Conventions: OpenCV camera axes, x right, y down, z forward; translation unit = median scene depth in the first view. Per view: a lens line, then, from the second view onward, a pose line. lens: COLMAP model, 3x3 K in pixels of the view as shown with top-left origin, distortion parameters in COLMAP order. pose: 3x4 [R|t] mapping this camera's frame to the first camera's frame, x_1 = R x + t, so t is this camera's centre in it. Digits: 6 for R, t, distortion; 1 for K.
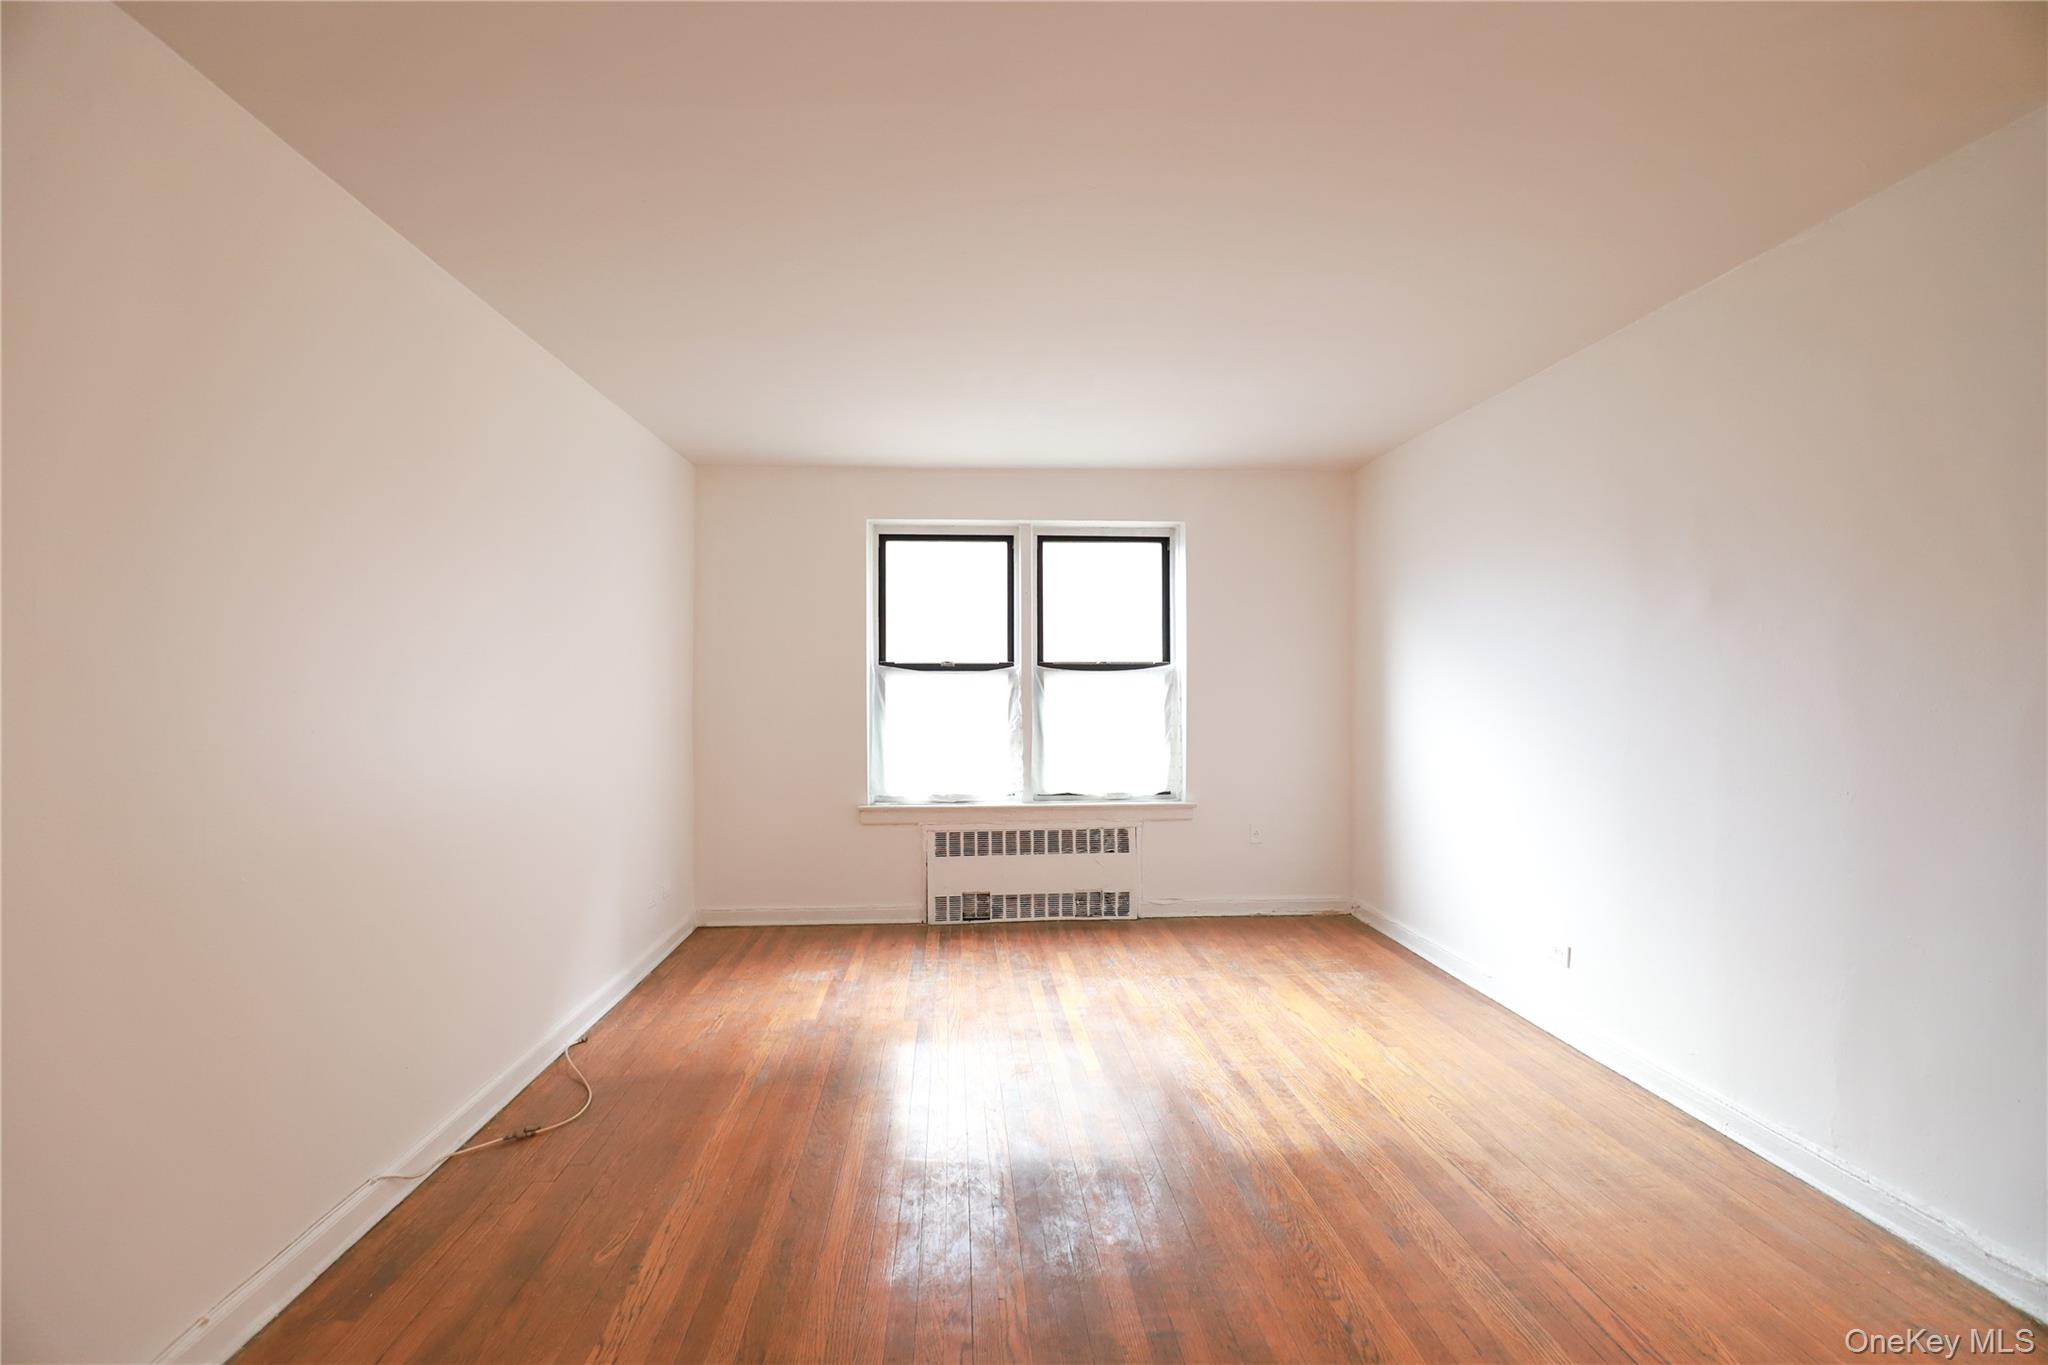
lens RADIAL K [[949.3, 0, 1024.0], [0, 949.3, 682.5], [0, 0, 1]] dist [-0.032874, 0.007666]
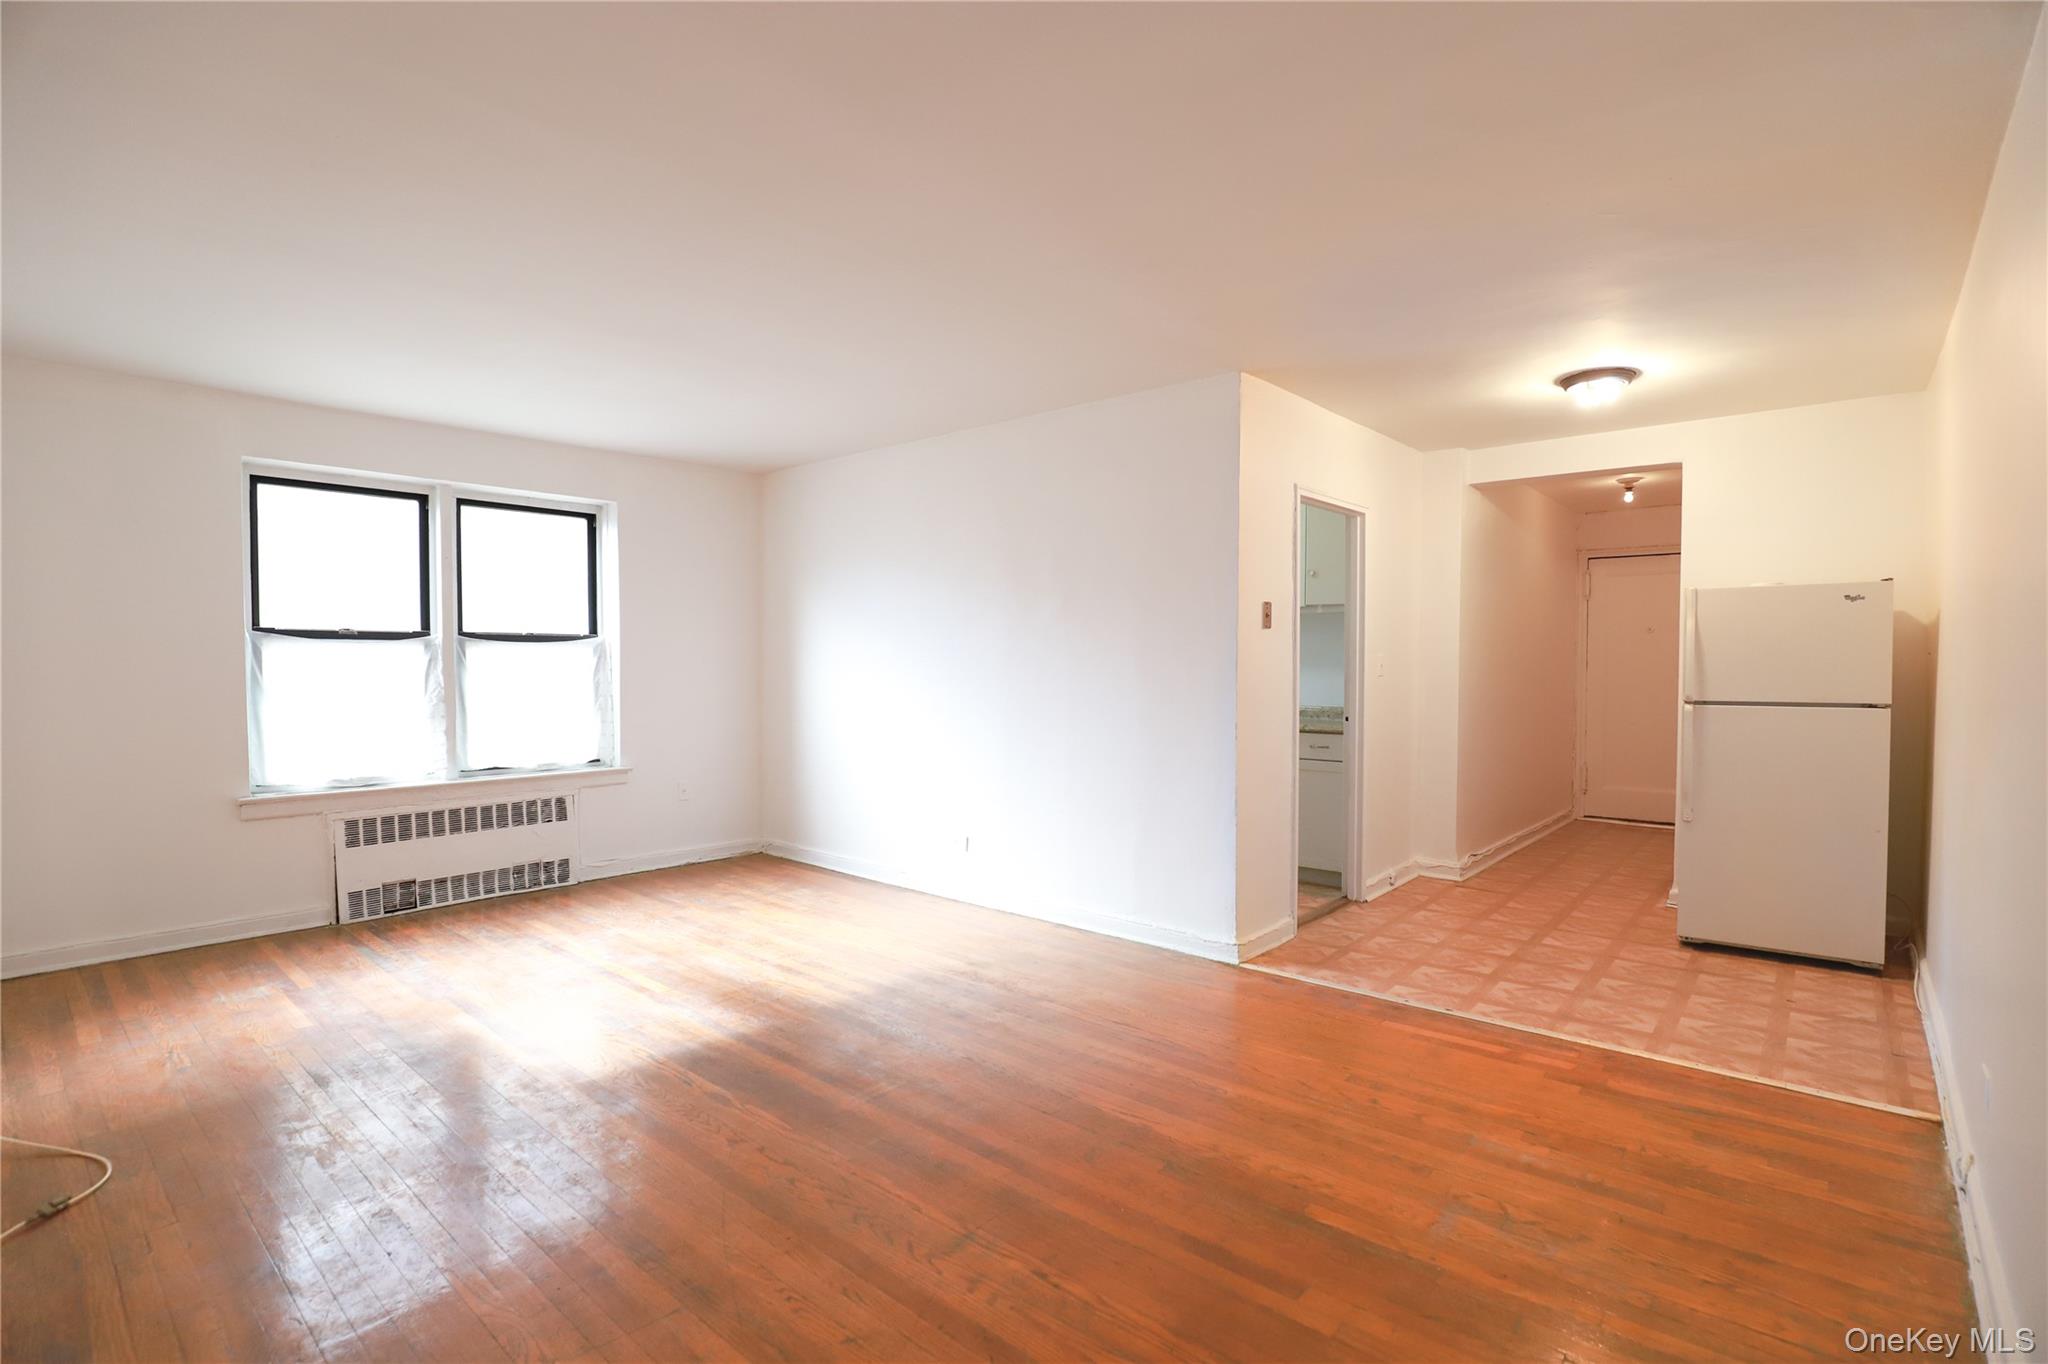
lens RADIAL K [[949.3, 0, 1024.0], [0, 949.3, 682.0], [0, 0, 1]] dist [-0.032874, 0.007666]
pose [[0.714181, -0.012768, 0.699844, -0.283869], [-0.003760, 0.999749, 0.022077, 0.006853], [-0.699951, -0.018398, 0.713954, -0.078643]]
